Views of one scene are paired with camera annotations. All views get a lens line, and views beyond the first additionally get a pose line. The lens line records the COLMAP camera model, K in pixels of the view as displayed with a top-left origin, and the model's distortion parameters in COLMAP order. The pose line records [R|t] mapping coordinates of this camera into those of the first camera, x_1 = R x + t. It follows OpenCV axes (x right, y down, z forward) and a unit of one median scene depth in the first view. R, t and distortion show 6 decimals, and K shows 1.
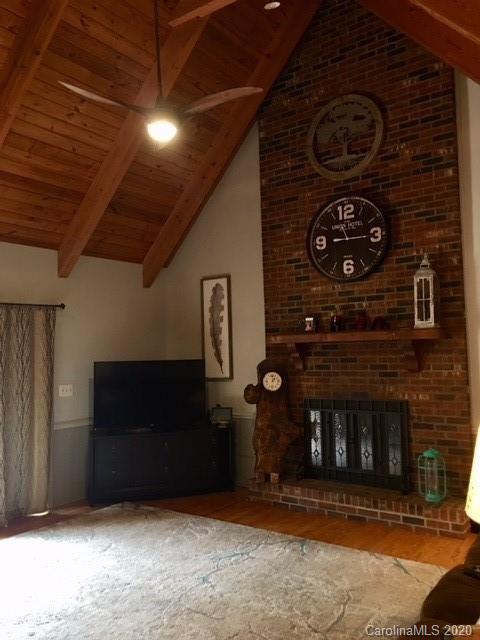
lens RADIAL K [[540.7, 0, 244.5], [0, 540.7, 316.8], [0, 0, 1]] dist [0.076952, -0.100422]
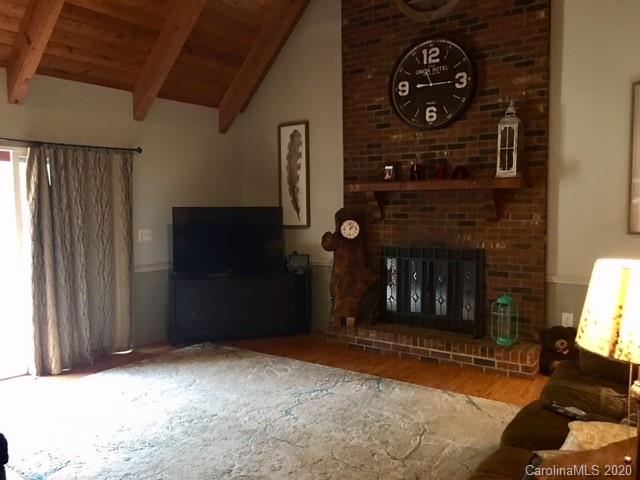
lens RADIAL K [[540.7, 0, 315.5], [0, 540.7, 234.3], [0, 0, 1]] dist [0.076952, -0.100422]
pose [[0.999877, 0.014257, 0.006604, -0.020946], [-0.014958, 0.992382, 0.122285, 0.006765], [-0.004811, -0.122369, 0.992473, -0.000858]]
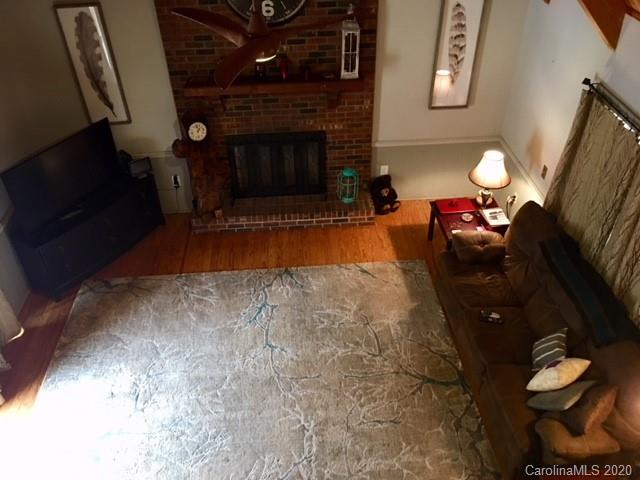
lens RADIAL K [[540.7, 0, 314.1], [0, 540.7, 234.7], [0, 0, 1]] dist [0.076952, -0.100422]
pose [[0.774648, -0.388301, 0.499142, -0.384597], [-0.035124, 0.761655, 0.647030, -0.423079], [-0.631417, -0.518752, 0.576376, 0.204215]]
